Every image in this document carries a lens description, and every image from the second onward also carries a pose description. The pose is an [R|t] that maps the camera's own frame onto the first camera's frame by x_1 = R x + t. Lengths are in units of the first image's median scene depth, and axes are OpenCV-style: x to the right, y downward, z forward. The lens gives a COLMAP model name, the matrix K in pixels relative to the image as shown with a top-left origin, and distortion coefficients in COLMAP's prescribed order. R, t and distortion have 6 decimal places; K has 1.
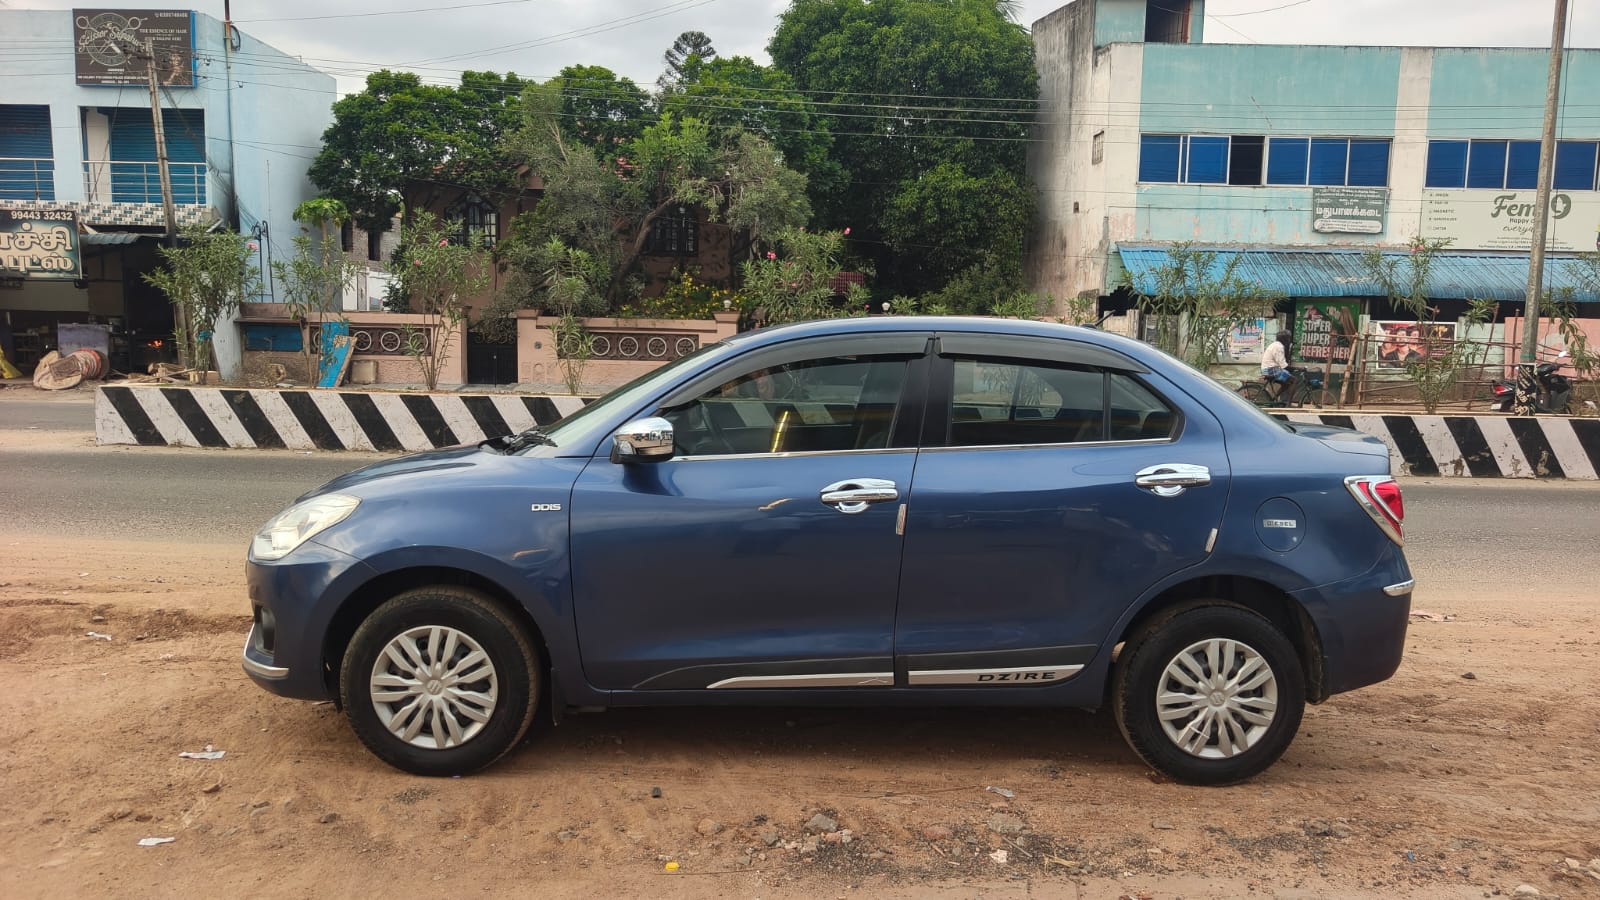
lens RADIAL K [[1106.0, 0, 806.4], [0, 1106.0, 452.0], [0, 0, 1]] dist [0.007196, -0.008811]
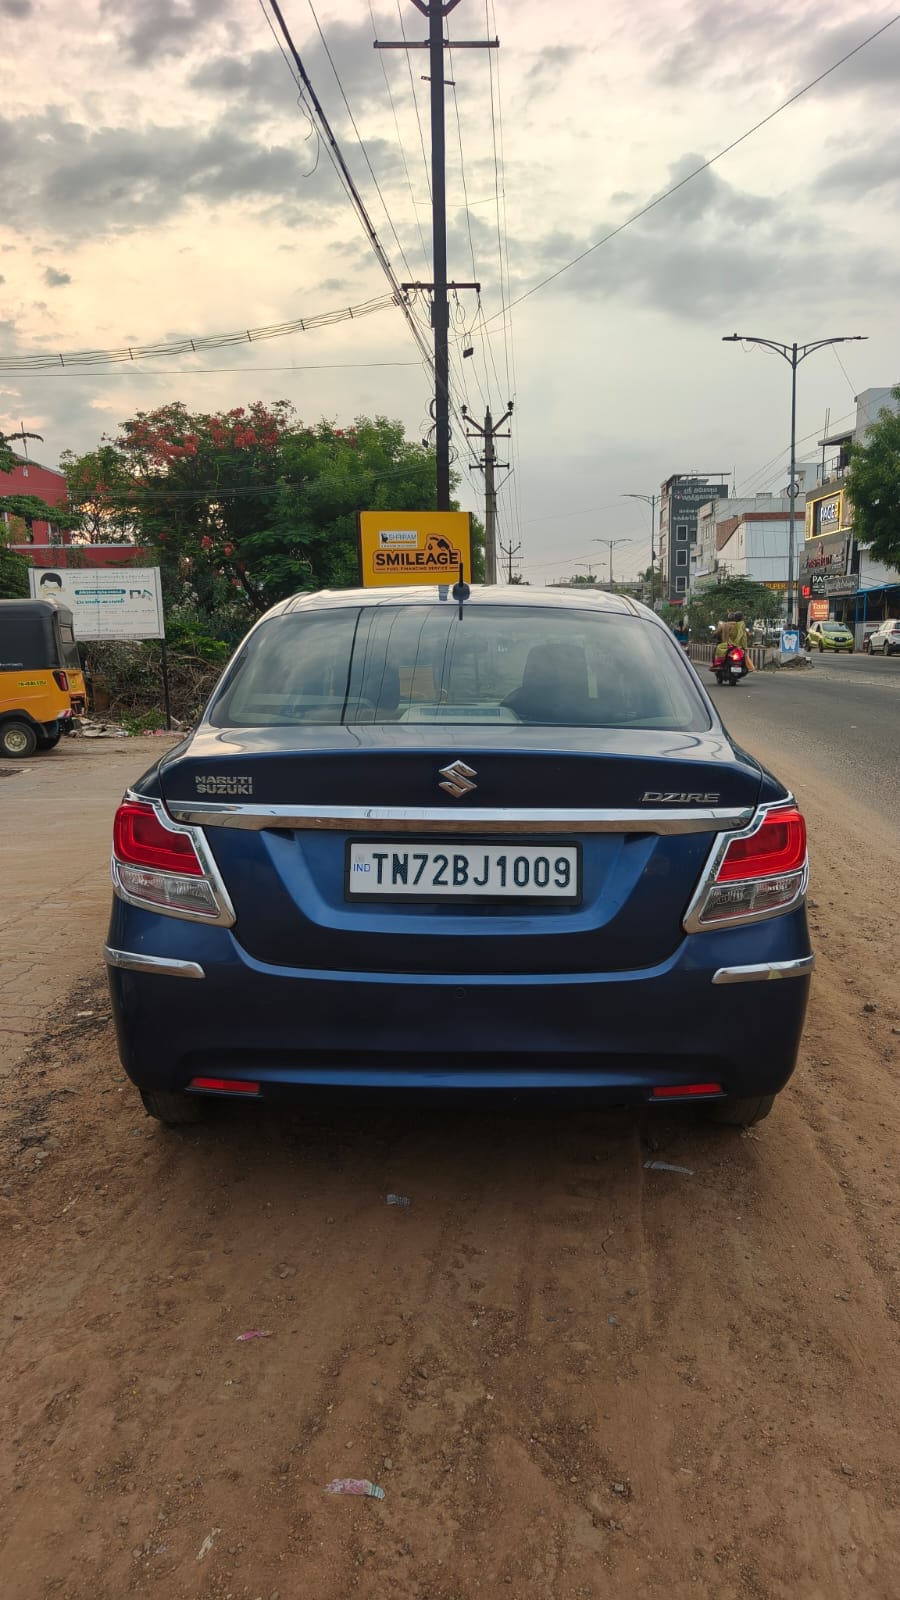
lens RADIAL K [[1106.0, 0, 436.2], [0, 1106.0, 797.8], [0, 0, 1]] dist [0.007196, -0.008811]
pose [[-0.051993, 0.131012, -0.990017, 0.203795], [-0.083590, 0.987308, 0.135043, -0.014555], [0.995143, 0.089777, -0.040382, 0.206656]]
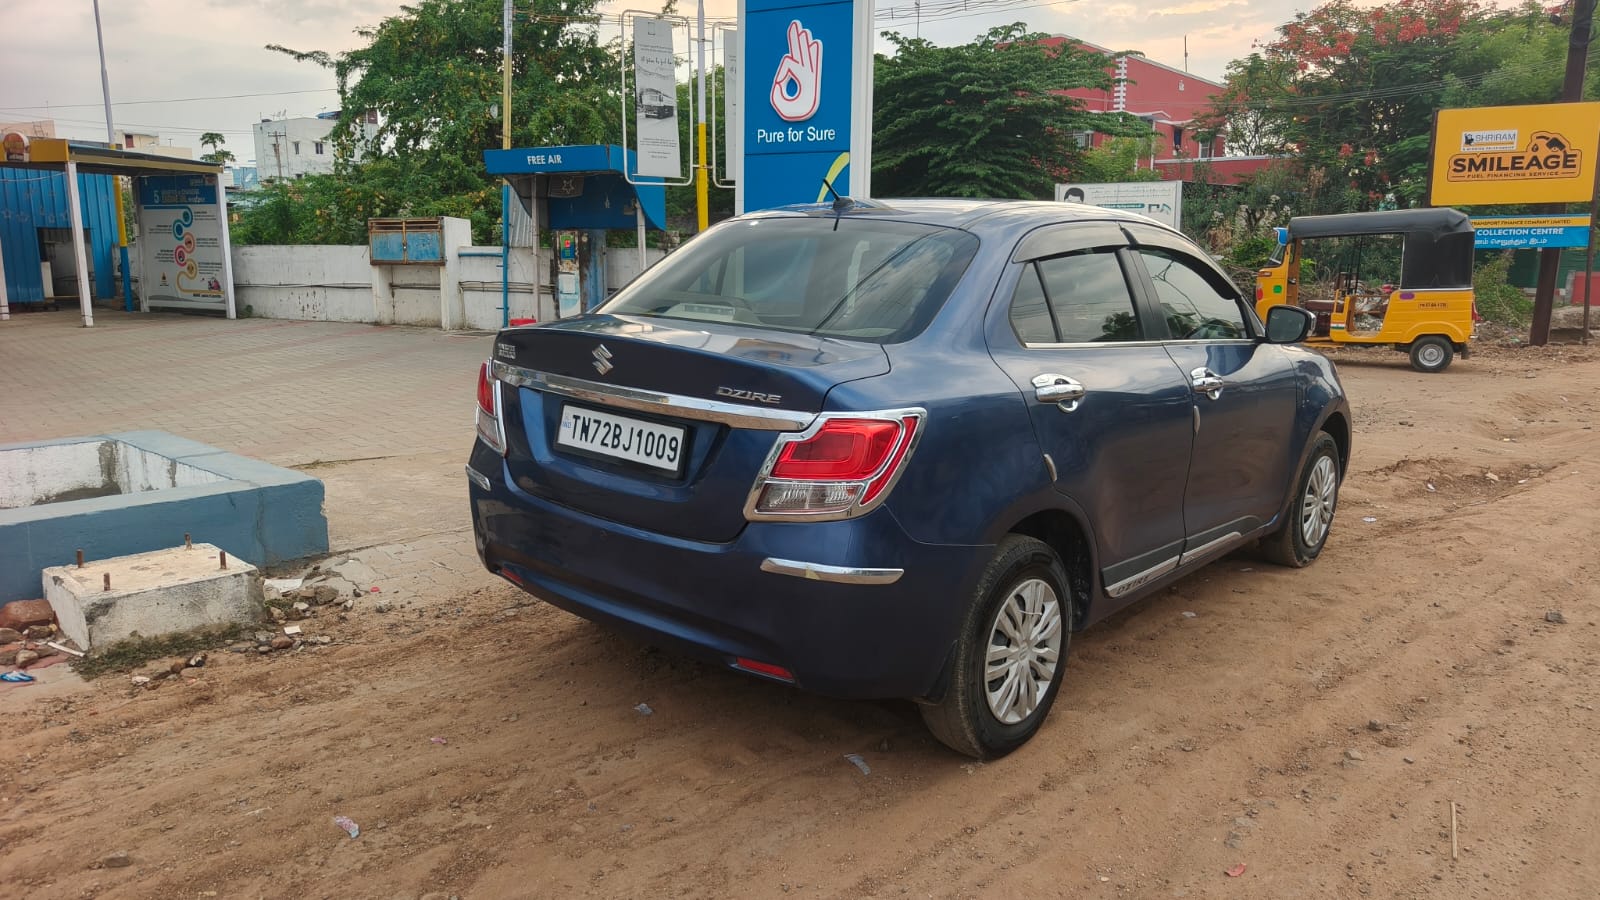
lens RADIAL K [[1106.0, 0, 798.0], [0, 1106.0, 447.2], [0, 0, 1]] dist [0.007196, -0.008811]
pose [[-0.691614, 0.104231, -0.714707, 0.175780], [-0.089662, 0.969488, 0.228153, -0.024227], [0.716680, 0.221876, -0.661166, 0.311905]]
